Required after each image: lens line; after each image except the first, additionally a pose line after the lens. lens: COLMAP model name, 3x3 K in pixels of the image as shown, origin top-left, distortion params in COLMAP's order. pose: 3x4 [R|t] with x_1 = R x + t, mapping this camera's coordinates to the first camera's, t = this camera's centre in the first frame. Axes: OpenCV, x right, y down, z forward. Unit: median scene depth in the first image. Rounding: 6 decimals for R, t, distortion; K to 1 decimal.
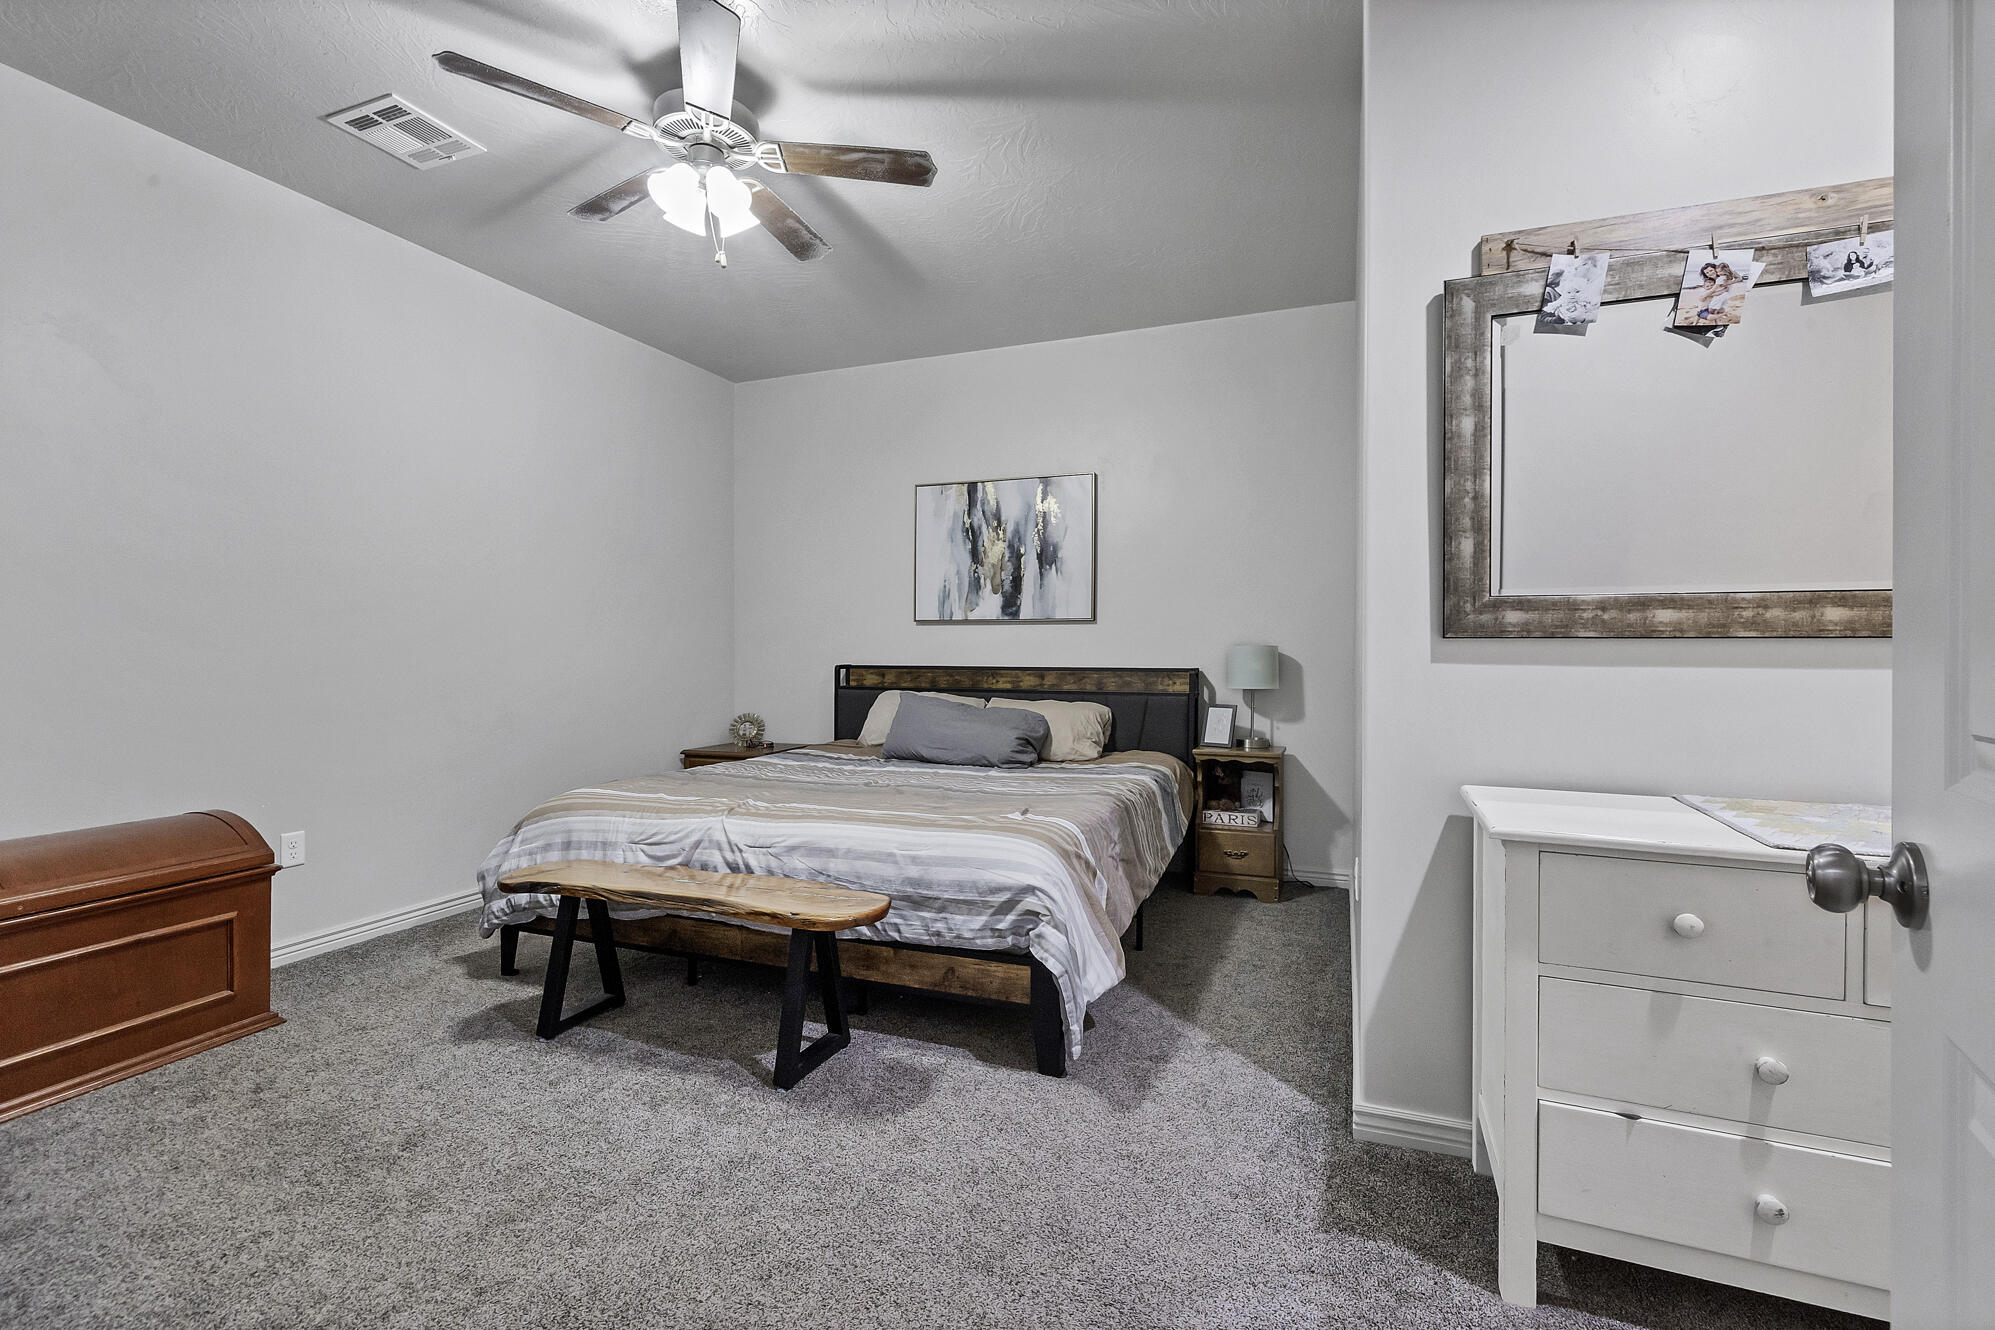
lens RADIAL K [[885.7, 0, 995.0], [0, 885.7, 660.0], [0, 0, 1]] dist [0.003017, -0.001328]
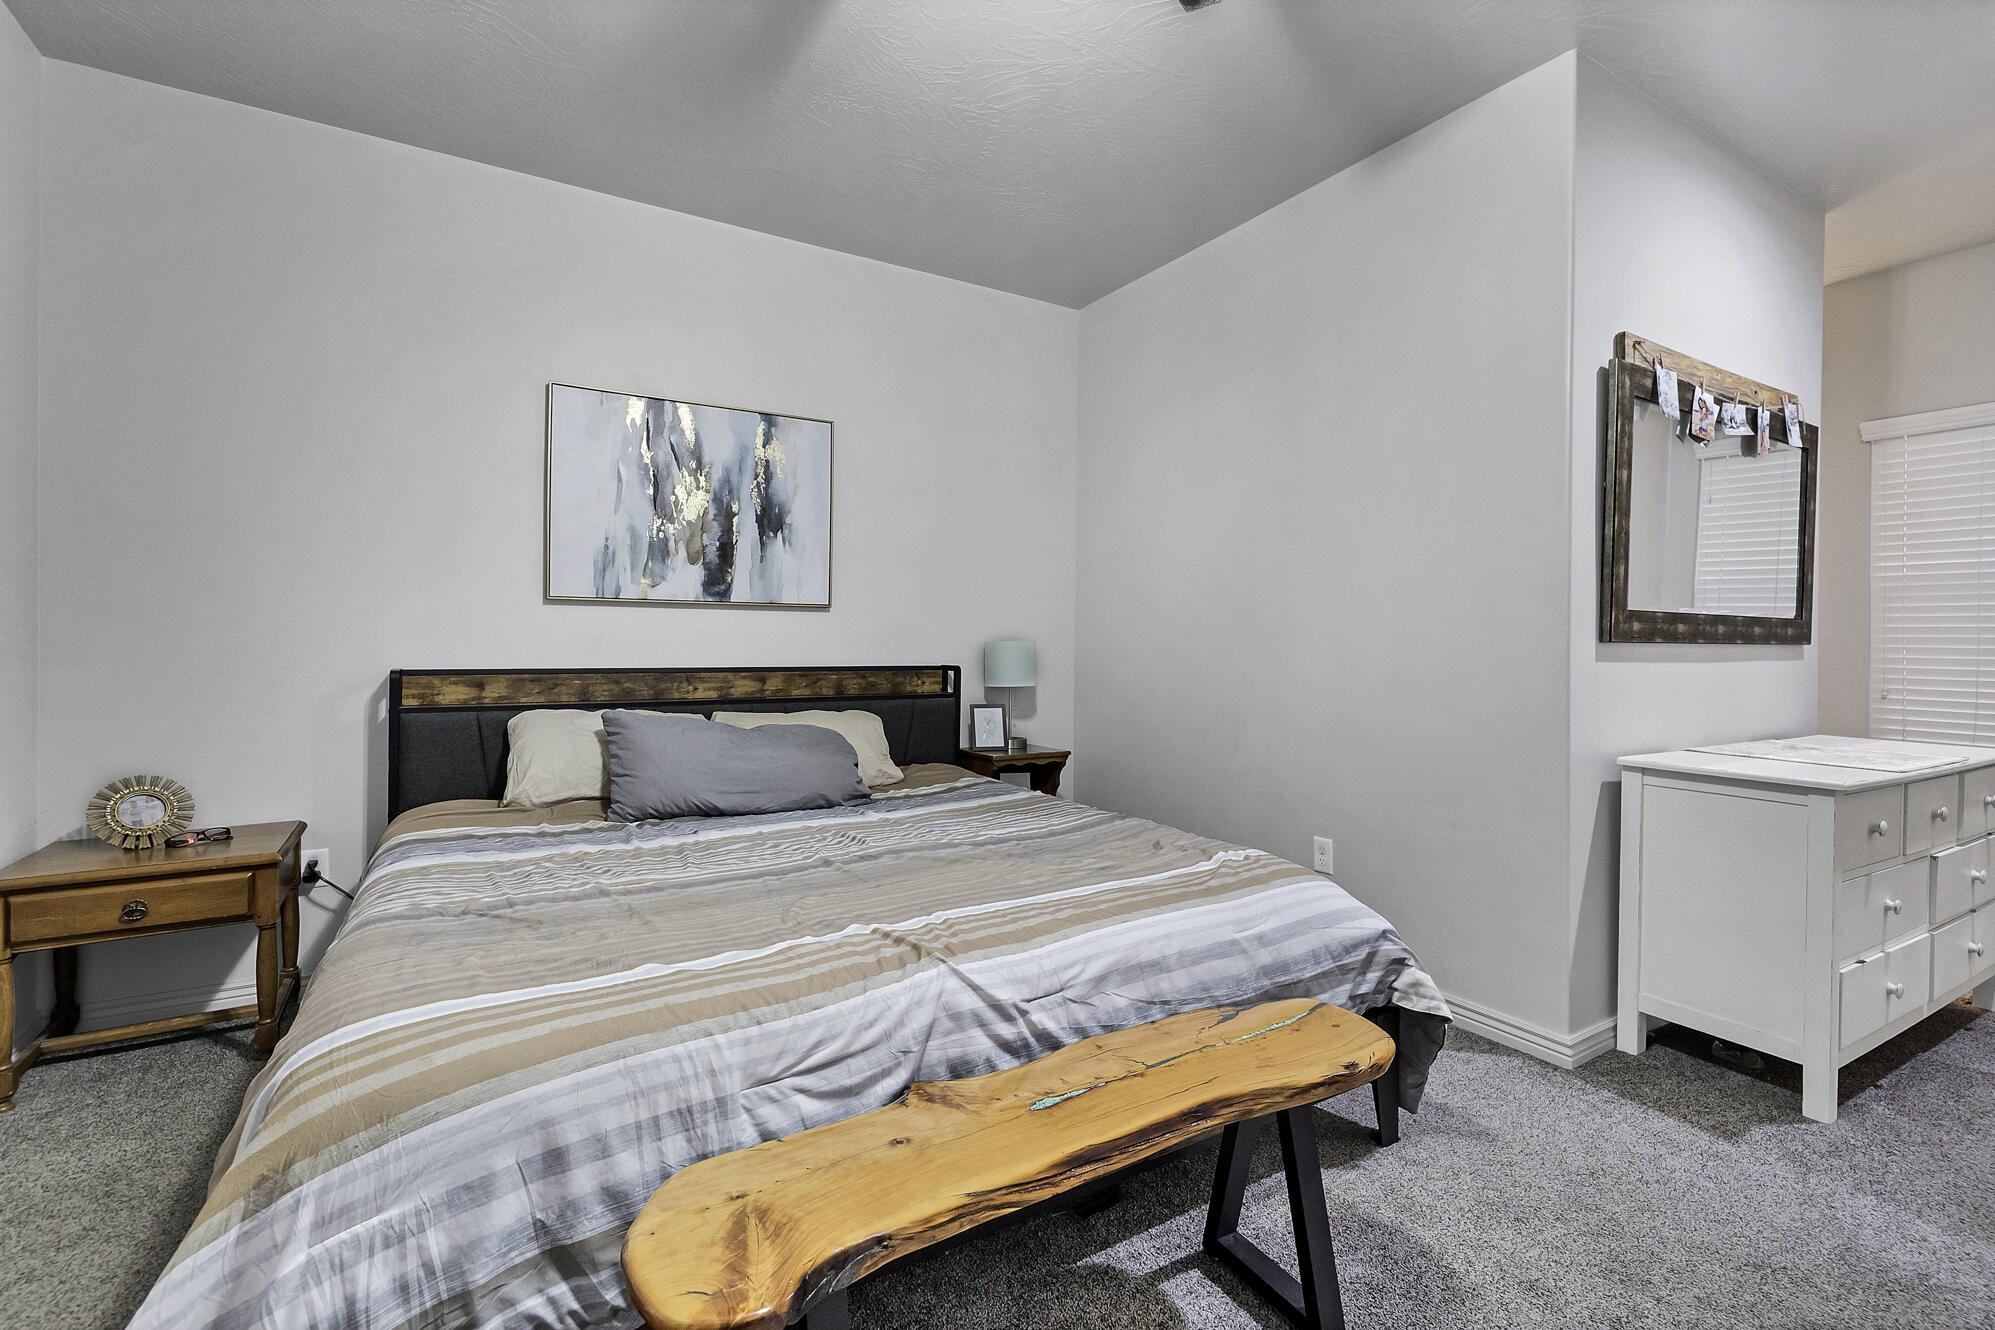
lens RADIAL K [[885.7, 0, 994.1], [0, 885.7, 651.1], [0, 0, 1]] dist [0.003017, -0.001328]
pose [[0.603095, -0.005654, 0.797649, -0.428580], [0.003208, 0.999984, 0.004663, -0.008470], [-0.797663, -0.000253, 0.603104, 0.393195]]
